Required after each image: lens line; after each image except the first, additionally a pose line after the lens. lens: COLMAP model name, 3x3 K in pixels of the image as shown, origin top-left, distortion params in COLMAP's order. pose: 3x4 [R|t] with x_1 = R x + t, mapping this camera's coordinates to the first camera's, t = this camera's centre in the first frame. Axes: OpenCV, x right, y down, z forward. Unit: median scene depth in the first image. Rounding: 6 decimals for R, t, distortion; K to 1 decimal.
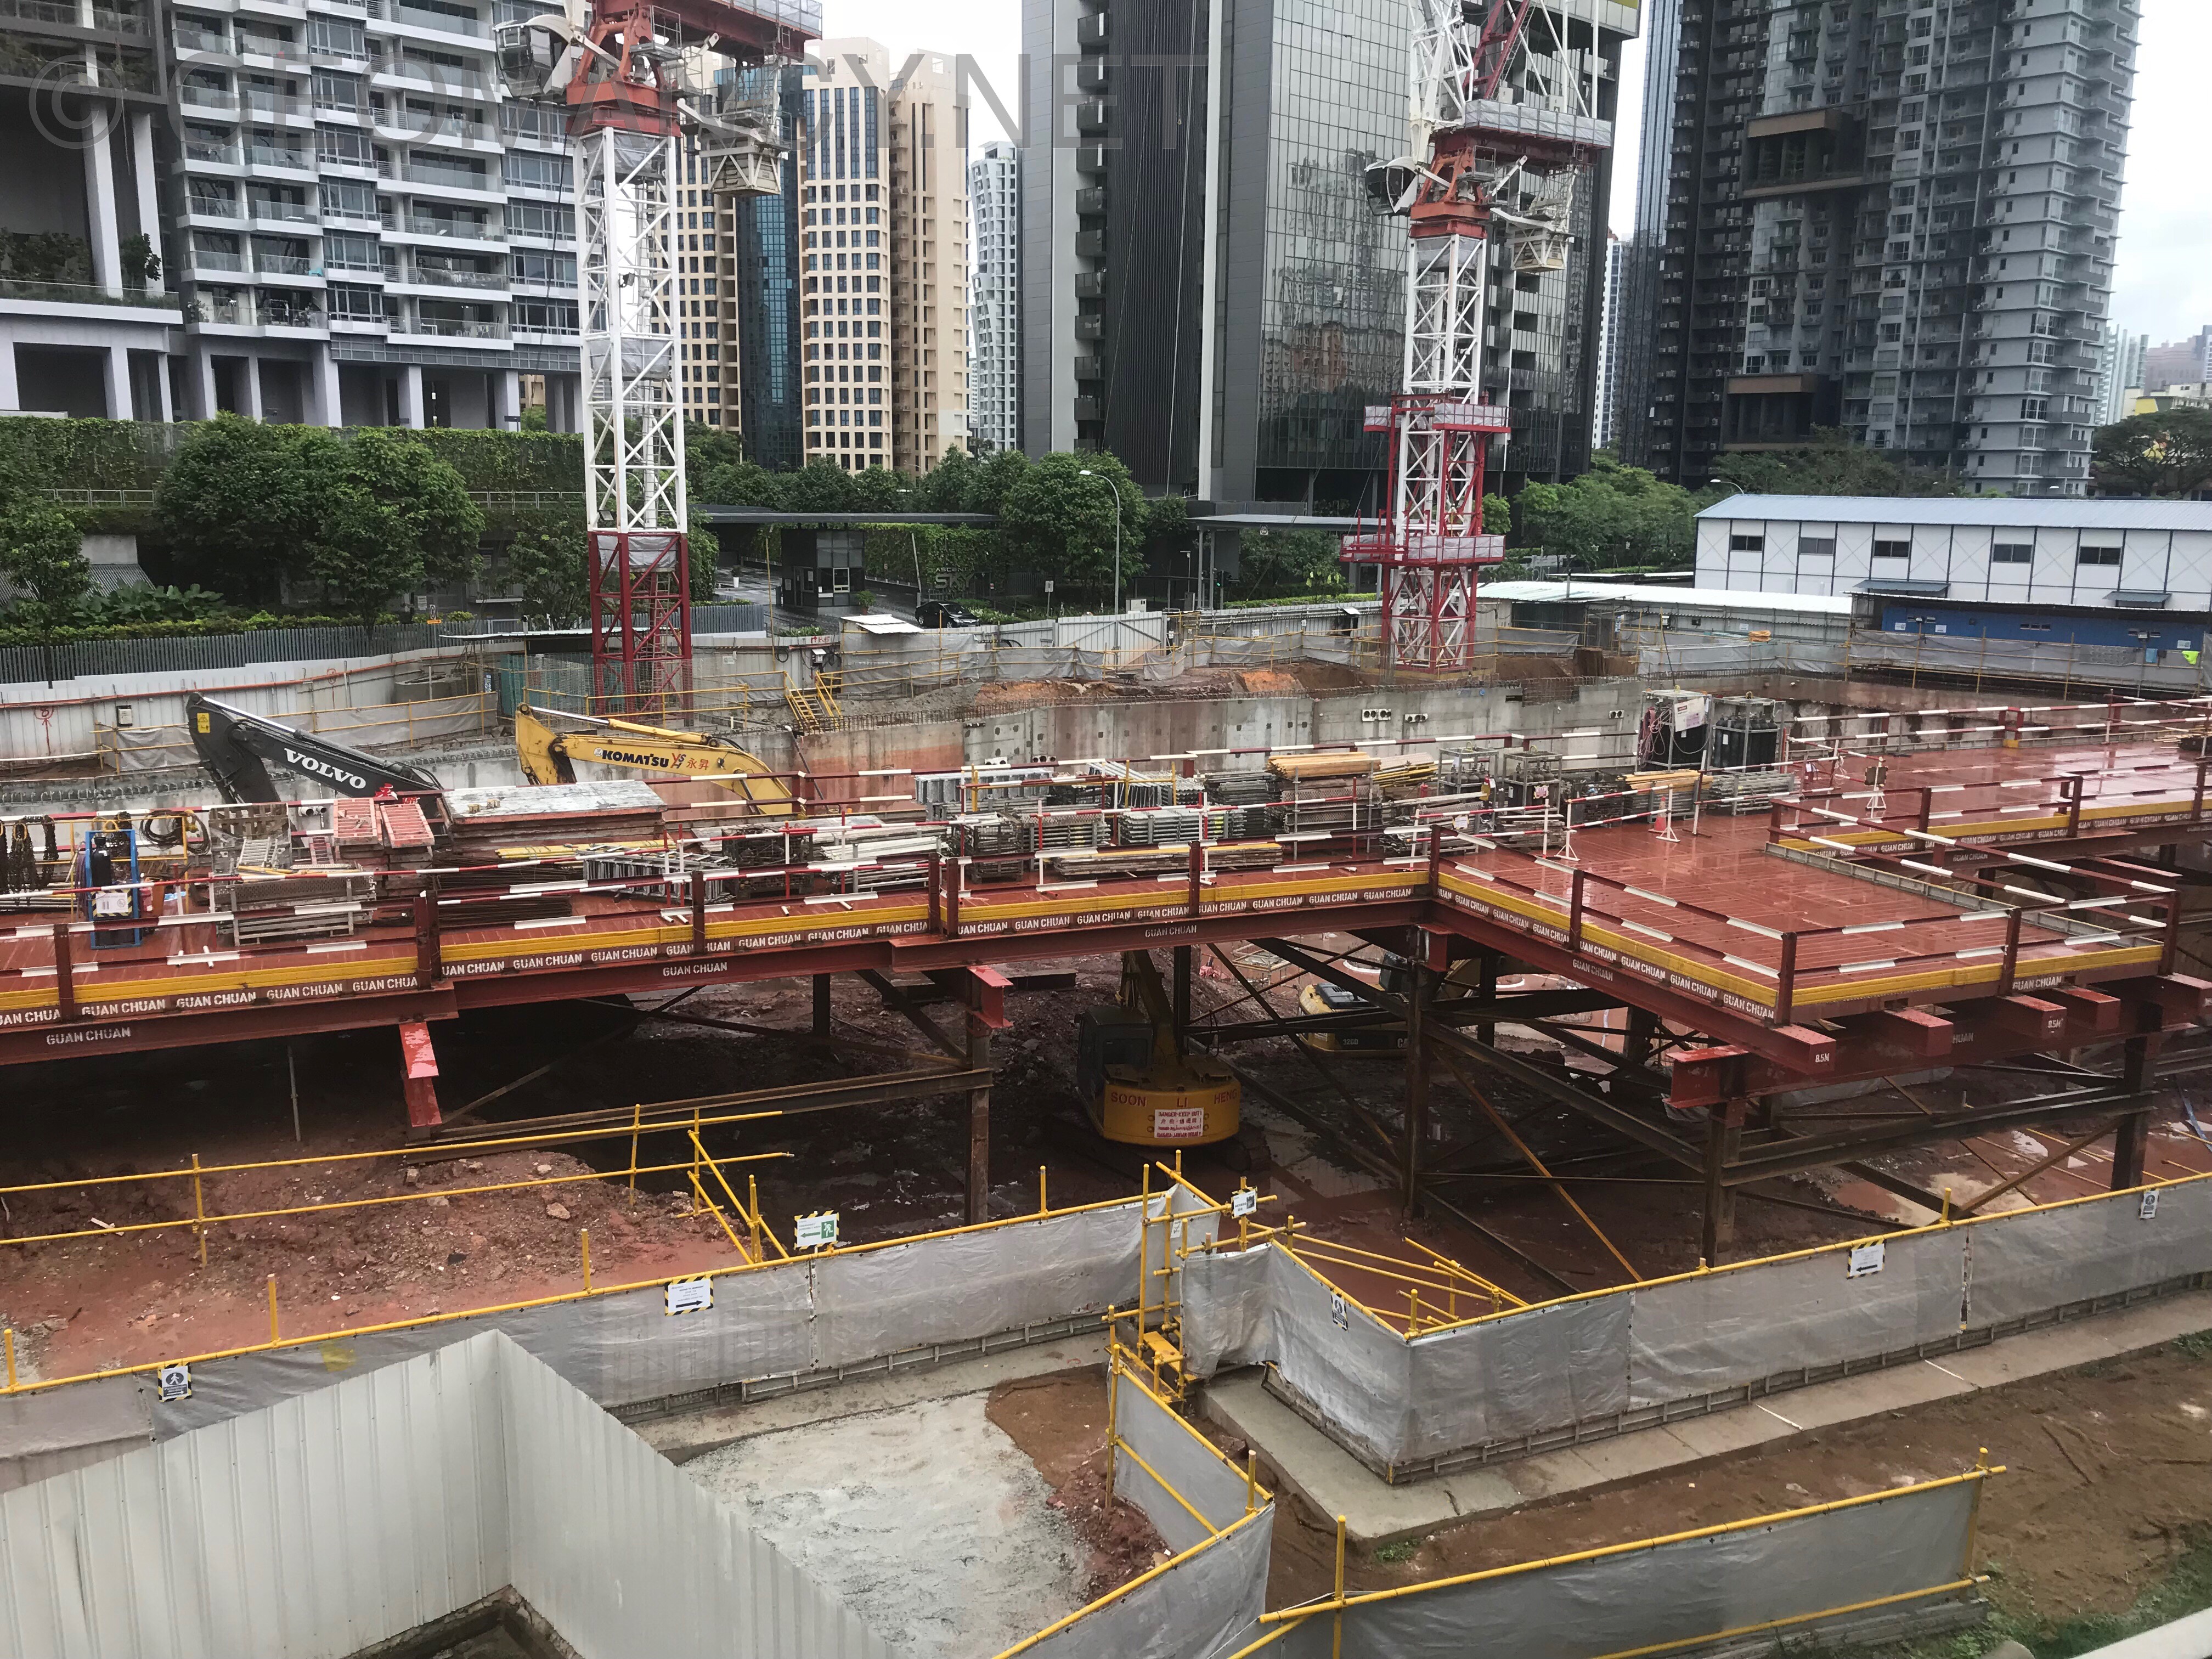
lens RADIAL K [[1777.5, 0, 1157.8], [0, 1777.5, 792.8], [0, 0, 1]] dist [0.027564, -0.026146]
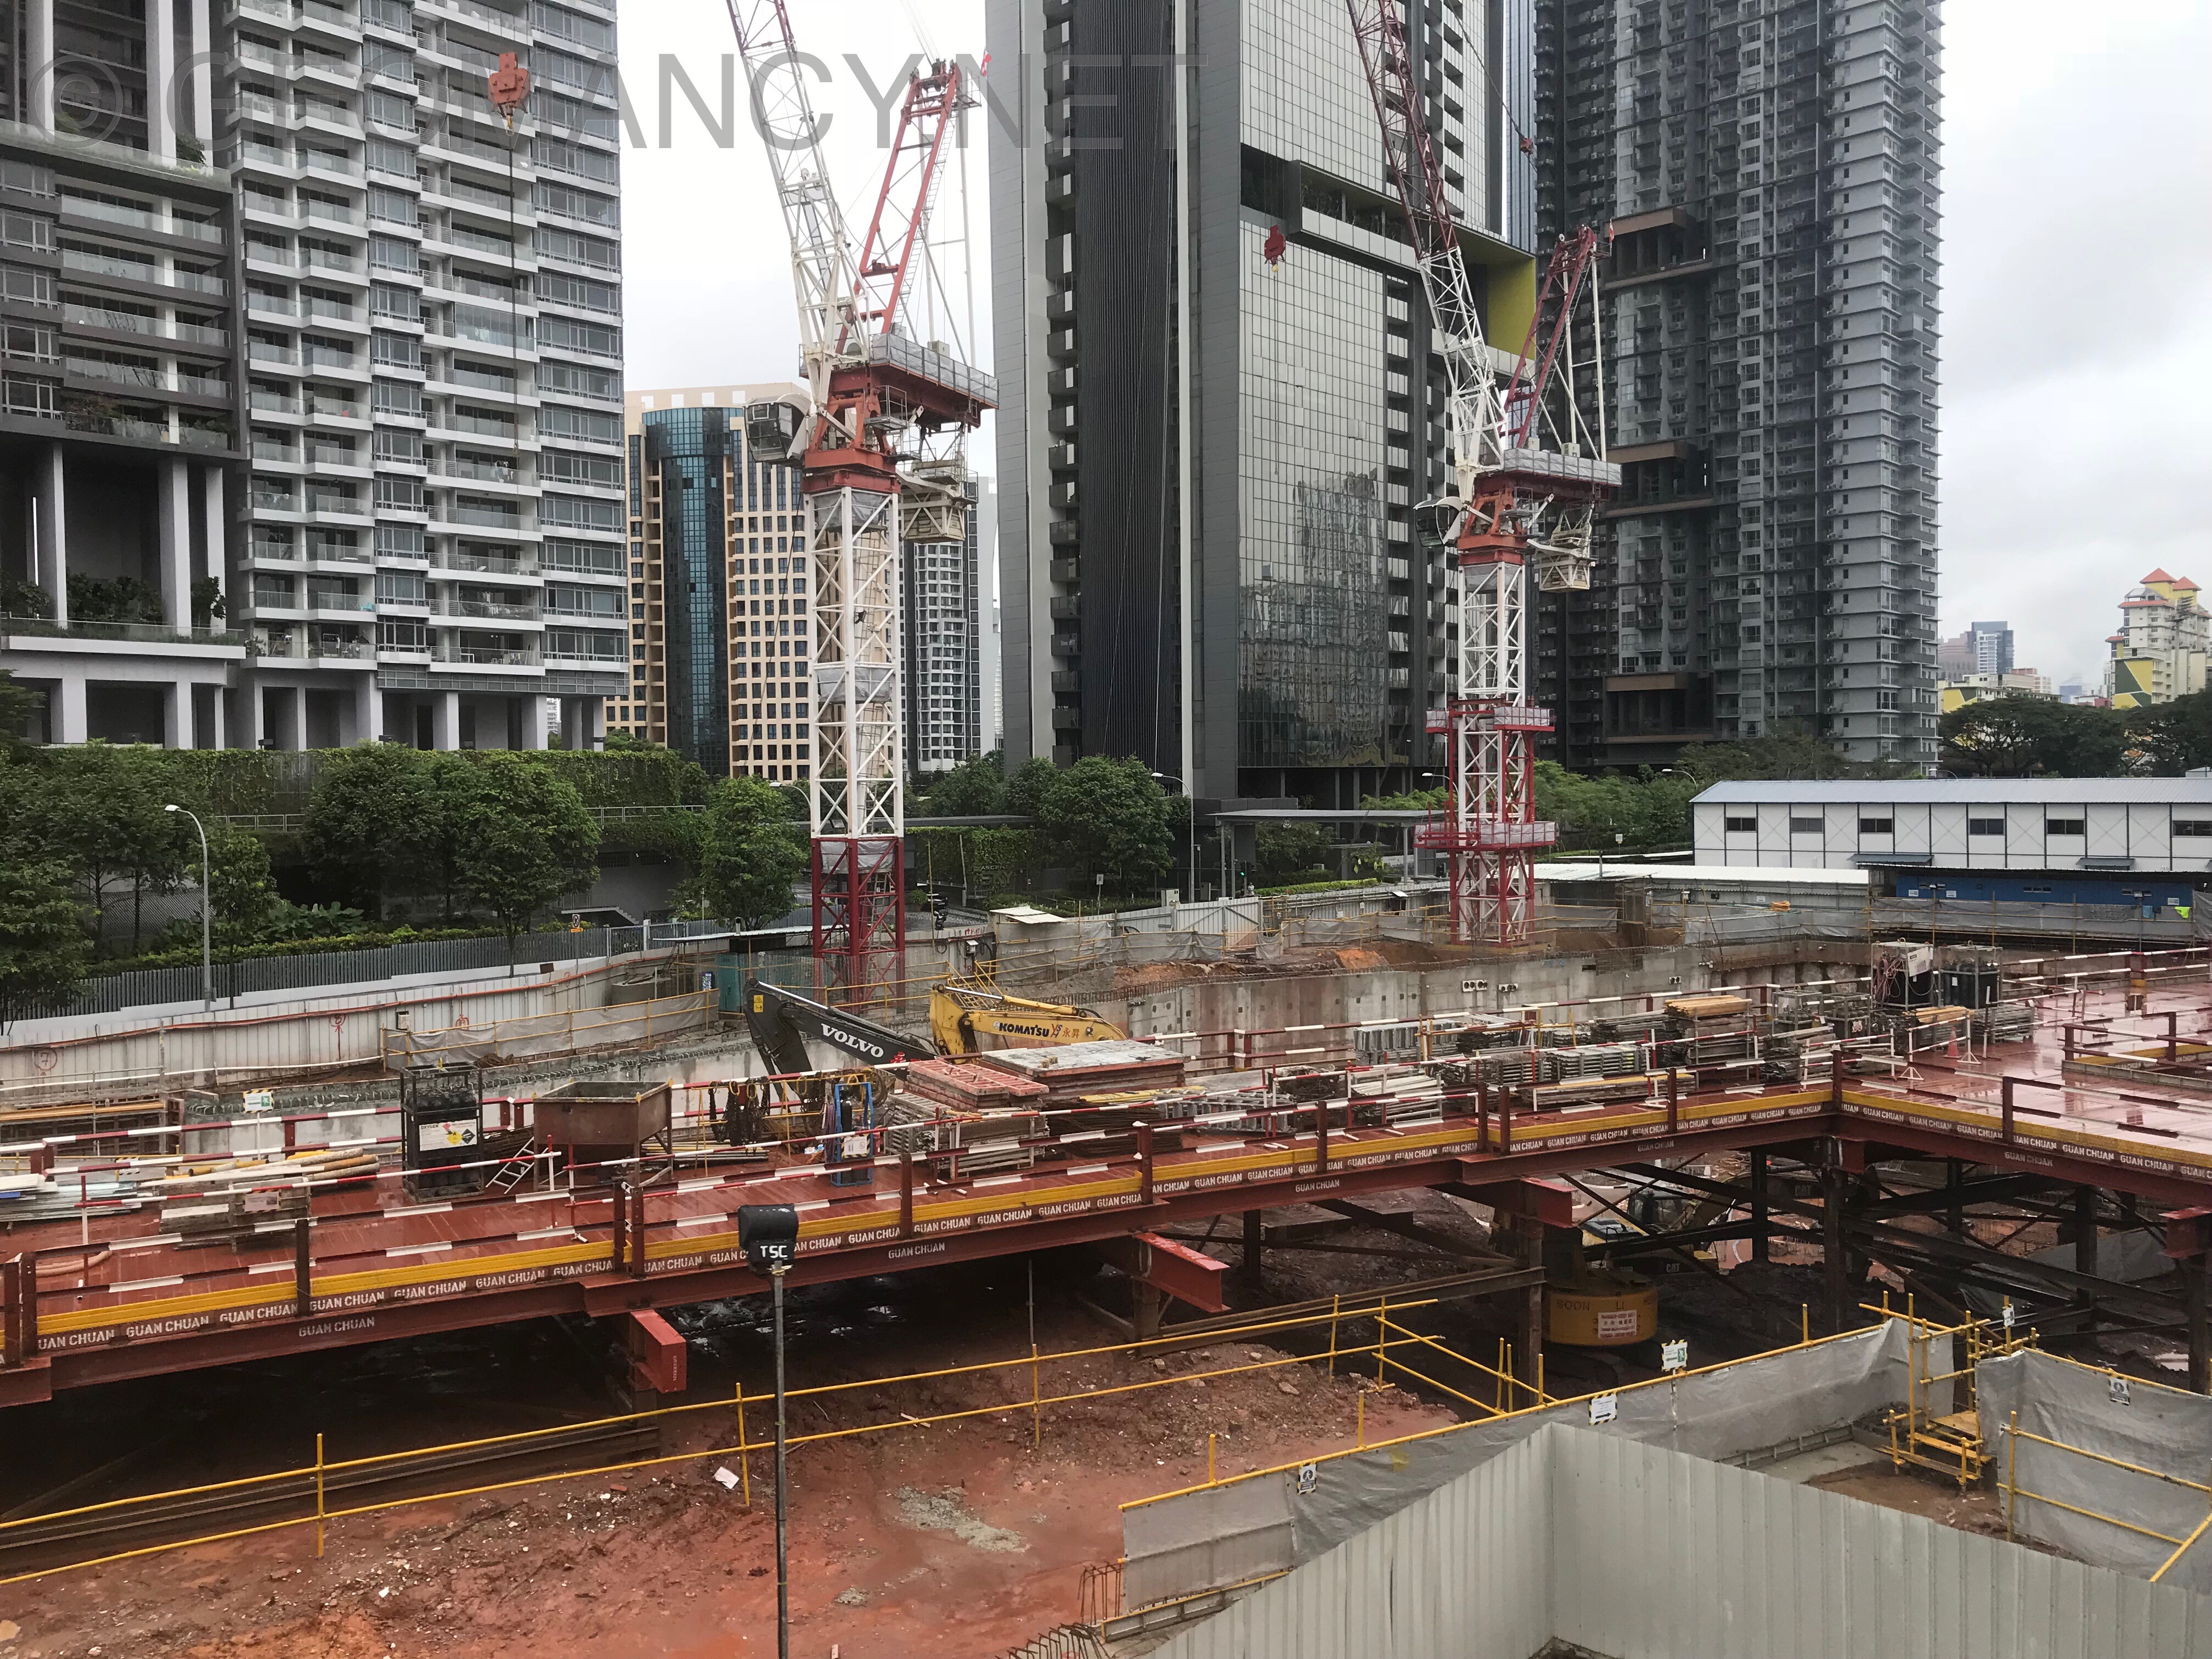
lens RADIAL K [[1777.5, 0, 1108.5], [0, 1777.5, 806.2], [0, 0, 1]] dist [0.027564, -0.026146]
pose [[0.996344, -0.025482, 0.081538, -0.171378], [0.038206, 0.986616, -0.158521, 0.011117], [-0.076408, 0.161056, 0.983983, -0.071302]]
